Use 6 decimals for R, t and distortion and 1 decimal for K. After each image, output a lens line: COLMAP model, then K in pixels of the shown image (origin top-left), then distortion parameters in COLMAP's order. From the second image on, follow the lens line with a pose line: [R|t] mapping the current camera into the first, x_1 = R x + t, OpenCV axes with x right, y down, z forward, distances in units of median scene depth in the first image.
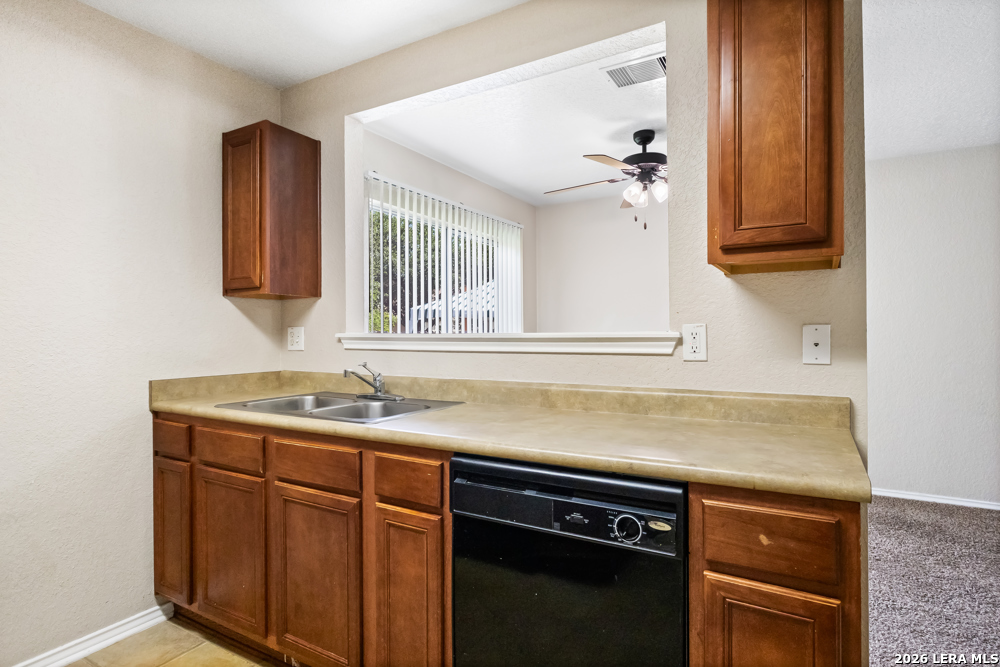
lens RADIAL K [[532.7, 0, 498.3], [0, 532.7, 331.0], [0, 0, 1]] dist [-0.000784, -0.000332]
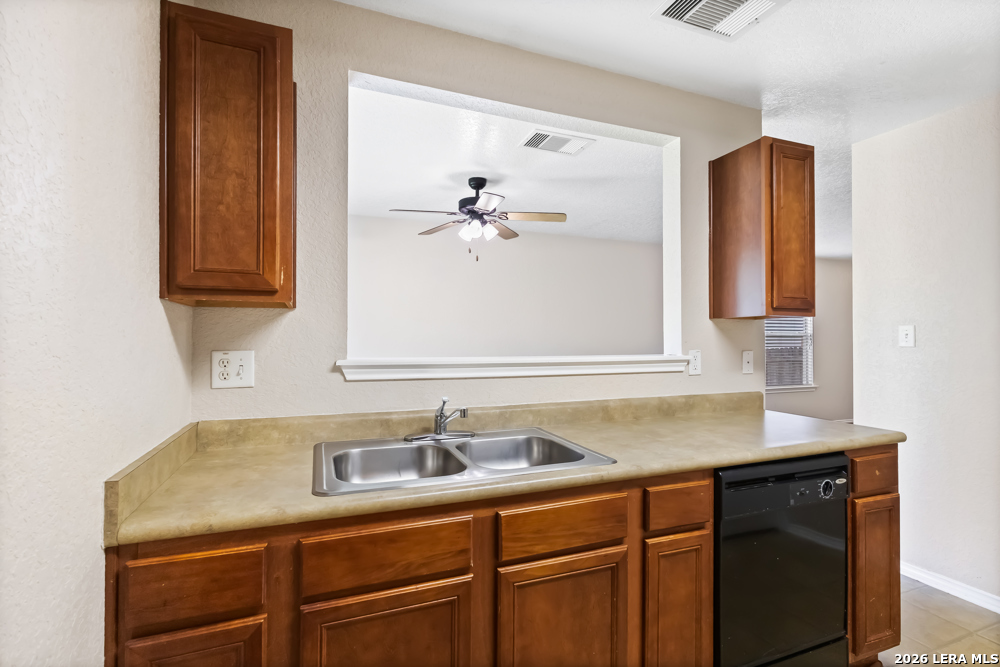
lens RADIAL K [[464.1, 0, 499.8], [0, 464.1, 330.4], [0, 0, 1]] dist [0.003428, 0.000939]
pose [[0.611931, 0.018264, 0.790700, -0.770017], [-0.011289, 0.999833, -0.014358, -0.034526], [-0.790831, -0.000140, 0.612035, 0.494439]]
